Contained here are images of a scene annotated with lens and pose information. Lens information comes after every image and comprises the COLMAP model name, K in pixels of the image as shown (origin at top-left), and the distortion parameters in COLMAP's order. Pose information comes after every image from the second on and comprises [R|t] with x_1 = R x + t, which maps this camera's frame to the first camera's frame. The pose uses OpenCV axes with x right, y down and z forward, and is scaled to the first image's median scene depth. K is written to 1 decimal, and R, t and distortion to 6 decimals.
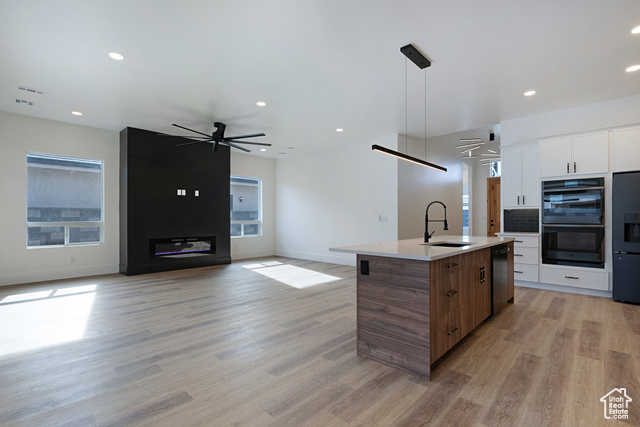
lens RADIAL K [[293.1, 0, 320.0], [0, 293.1, 213.5], [0, 0, 1]] dist [0.000515, 0.000178]
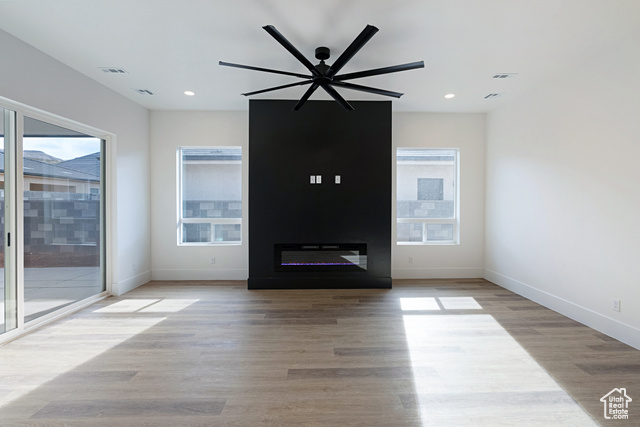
lens RADIAL K [[282.6, 0, 320.0], [0, 282.6, 213.5], [0, 0, 1]] dist [-0.002272, 0.000087]
pose [[0.701185, 0.012199, -0.712875, 0.021467], [0.015195, 0.999371, 0.032047, -0.011706], [0.712817, -0.033303, 0.700559, 0.528919]]
